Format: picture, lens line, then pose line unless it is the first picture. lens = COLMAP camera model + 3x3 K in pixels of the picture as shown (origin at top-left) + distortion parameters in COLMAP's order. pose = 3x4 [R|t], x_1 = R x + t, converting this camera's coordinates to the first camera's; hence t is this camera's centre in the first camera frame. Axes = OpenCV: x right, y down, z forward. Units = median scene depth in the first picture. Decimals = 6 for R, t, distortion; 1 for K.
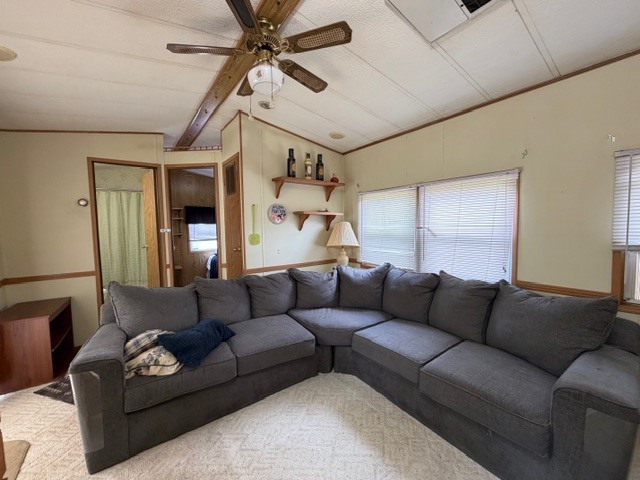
lens RADIAL K [[255.9, 0, 317.9], [0, 255.9, 238.8], [0, 0, 1]] dist [0.001190, -0.000274]
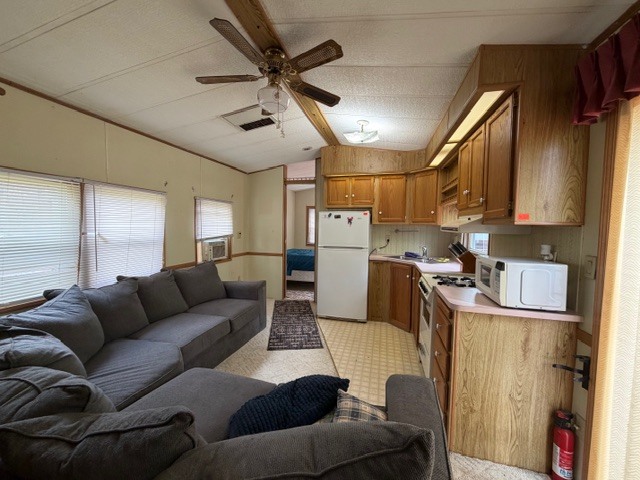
lens RADIAL K [[255.9, 0, 317.9], [0, 255.9, 238.8], [0, 0, 1]] dist [0.001190, -0.000274]
pose [[-0.629326, -0.026885, 0.776676, -0.649934], [0.041550, 0.996808, 0.068171, -0.046692], [-0.776030, 0.075173, -0.626200, 0.856493]]
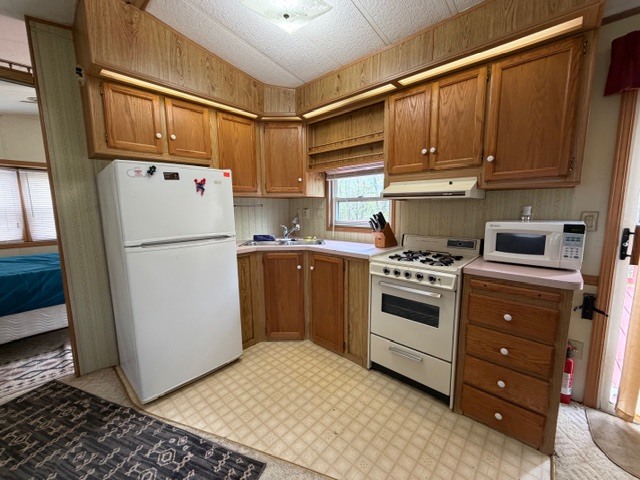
lens RADIAL K [[255.9, 0, 317.9], [0, 255.9, 238.8], [0, 0, 1]] dist [0.001190, -0.000274]
pose [[-0.980480, 0.058707, -0.187649, 0.055844], [0.023577, 0.982602, 0.184219, -0.024603], [0.195199, 0.176199, -0.964806, 0.634127]]
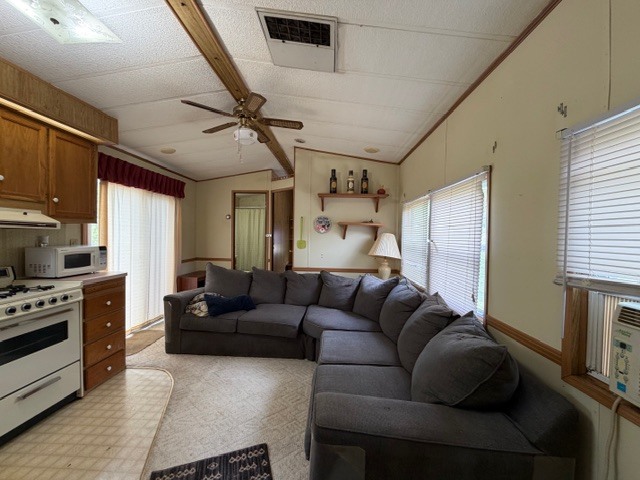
lens RADIAL K [[255.9, 0, 317.9], [0, 255.9, 238.8], [0, 0, 1]] dist [0.001190, -0.000274]
pose [[0.773804, 0.040618, -0.632122, 0.598348], [-0.065188, 0.997750, -0.015686, -0.010961], [0.630062, 0.053345, 0.774710, 0.067635]]
